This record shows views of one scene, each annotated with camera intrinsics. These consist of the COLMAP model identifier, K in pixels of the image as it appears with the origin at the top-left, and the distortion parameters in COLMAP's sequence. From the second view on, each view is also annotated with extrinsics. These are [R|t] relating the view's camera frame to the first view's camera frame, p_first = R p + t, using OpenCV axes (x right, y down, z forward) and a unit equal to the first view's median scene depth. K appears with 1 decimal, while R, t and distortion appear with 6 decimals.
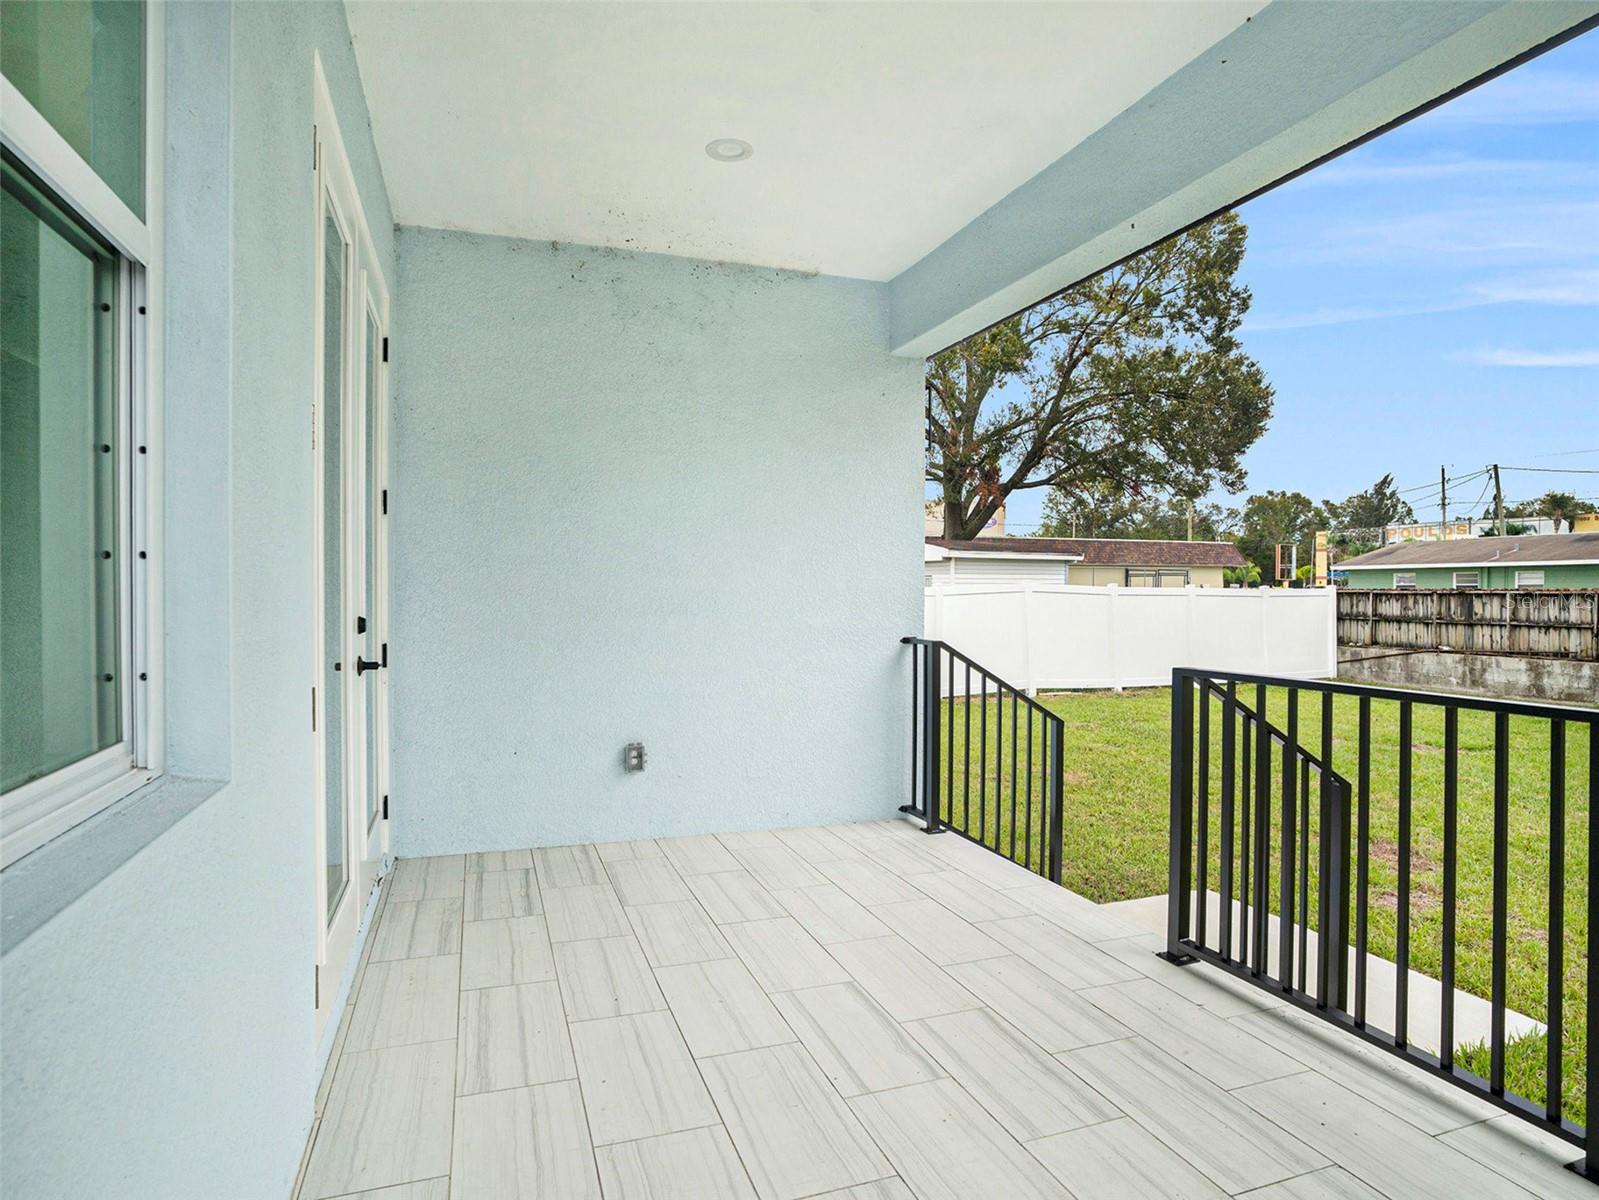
lens RADIAL K [[882.5, 0, 782.7], [0, 882.5, 599.0], [0, 0, 1]] dist [-0.084514, 0.045519]
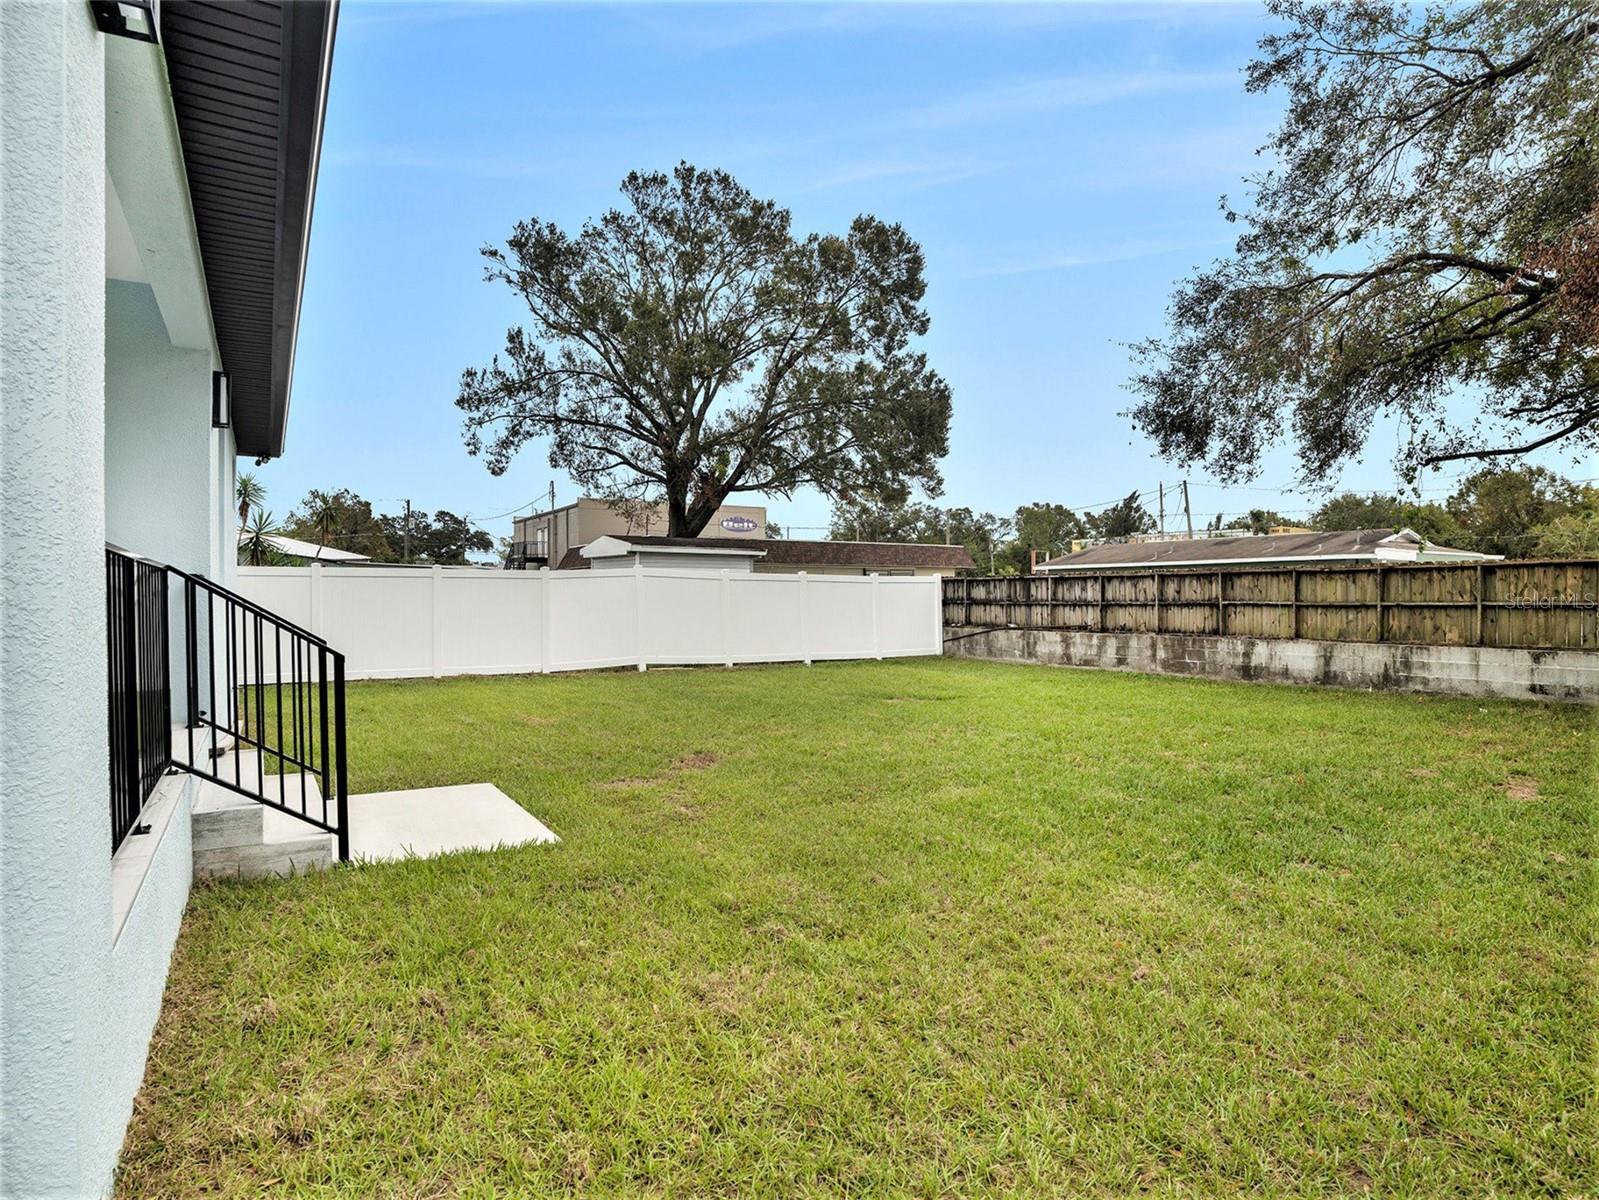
lens RADIAL K [[875.7, 0, 780.7], [0, 875.7, 603.0], [0, 0, 1]] dist [-0.085185, 0.042841]
pose [[0.979080, -0.004534, 0.203425, 0.135132], [0.005200, 0.999983, -0.002735, 0.017099], [-0.203409, 0.003735, 0.979087, -0.062233]]
